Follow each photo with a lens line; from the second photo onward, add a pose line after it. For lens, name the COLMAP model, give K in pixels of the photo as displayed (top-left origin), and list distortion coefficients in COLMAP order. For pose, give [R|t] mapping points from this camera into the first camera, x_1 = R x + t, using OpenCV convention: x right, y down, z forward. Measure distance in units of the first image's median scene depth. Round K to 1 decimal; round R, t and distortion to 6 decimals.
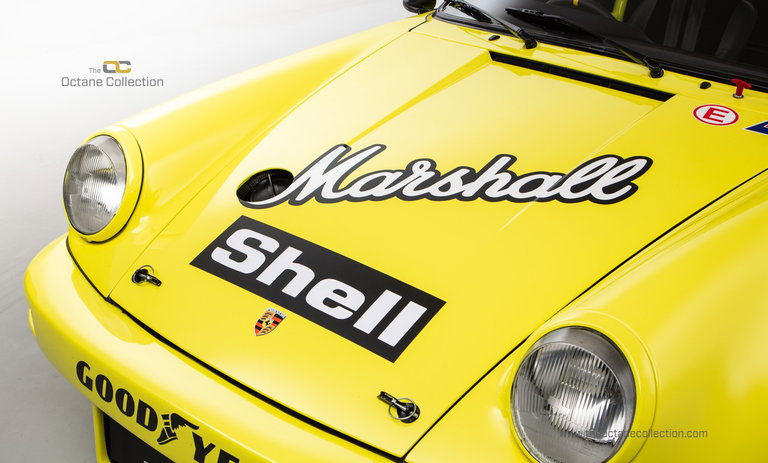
lens RADIAL K [[1043.0, 0, 369.7], [0, 1043.0, 192.5], [0, 0, 1]] dist [0.128803, 0.000000]
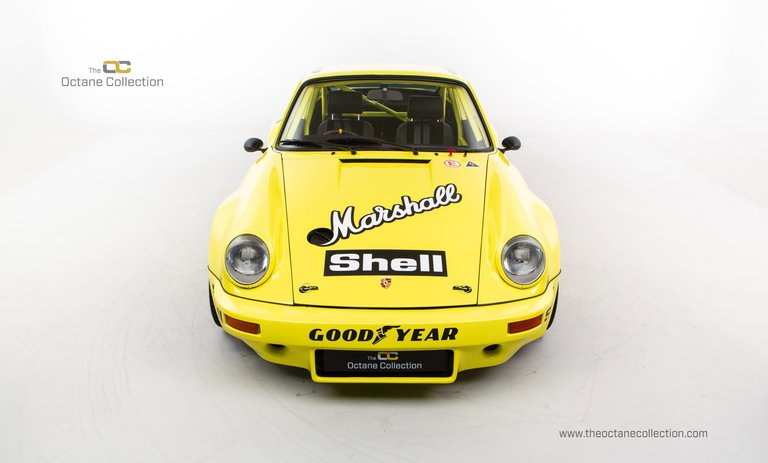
lens RADIAL K [[689.6, 0, 382.2], [0, 689.6, 249.6], [0, 0, 1]] dist [-0.011823, 0.033841]
pose [[0.754703, -0.271863, 0.597089, -0.909060], [0.276860, 0.957070, 0.085824, -0.071435], [-0.594788, 0.100538, 0.797571, -0.193952]]
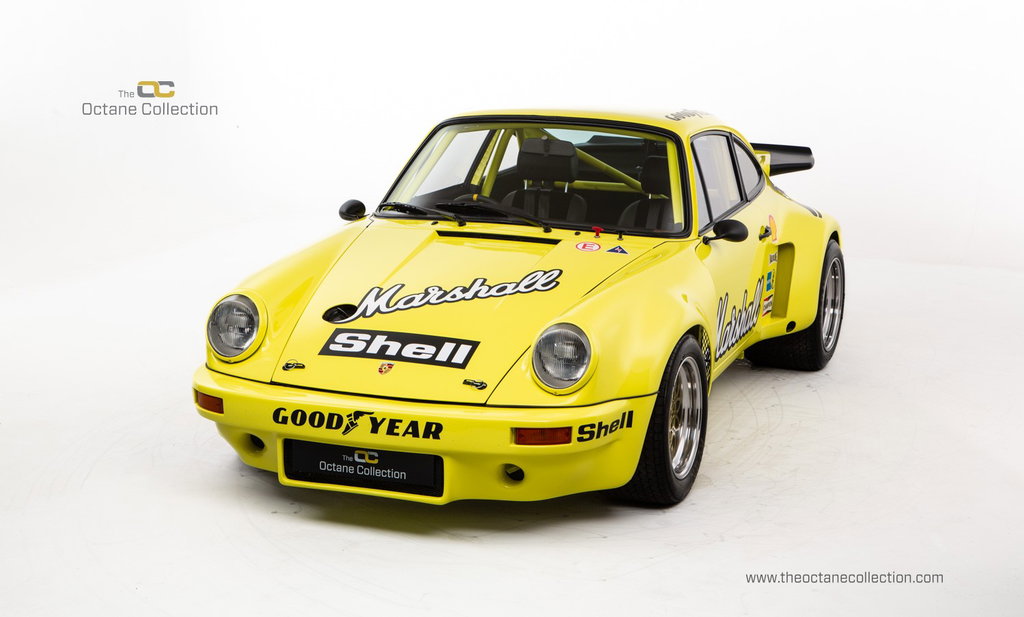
lens RADIAL K [[1909.5, 0, 510.1], [0, 1909.5, 295.7], [0, 0, 1]] dist [0.308451, 0.000000]
pose [[0.937529, -0.102700, 0.332403, -0.895799], [0.161220, 0.974907, -0.153505, 0.497604], [-0.308298, 0.197505, 0.930561, -1.969465]]
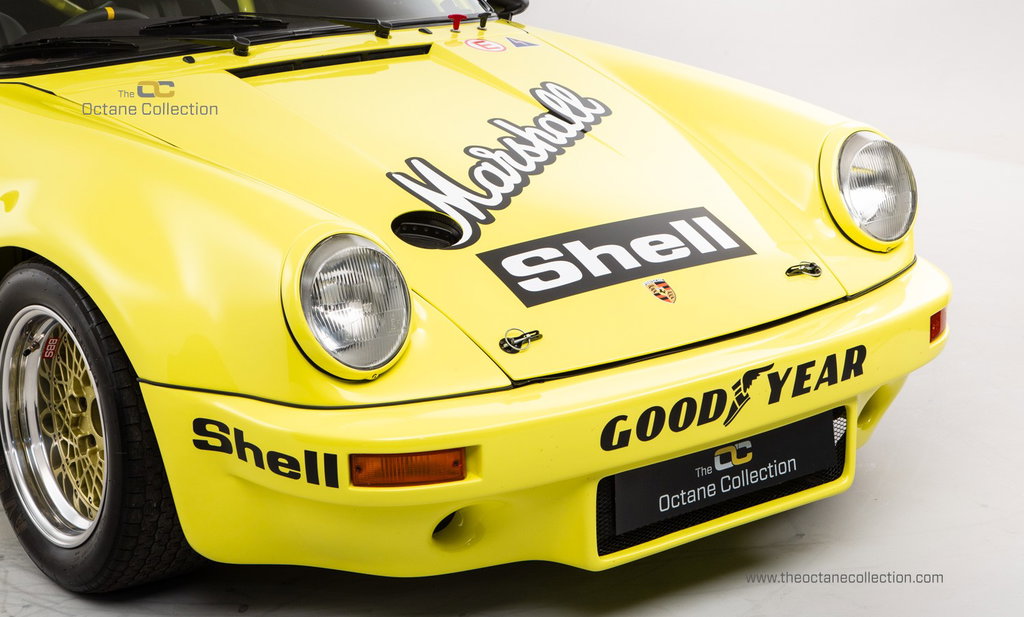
lens RADIAL K [[2019.0, 0, 522.1], [0, 2019.0, 303.3], [0, 0, 1]] dist [0.325697, 0.000000]
pose [[0.201301, -0.317307, 0.926712, -1.659334], [0.401903, 0.889531, 0.217275, -0.284777], [-0.893282, 0.328710, 0.306590, 0.516033]]
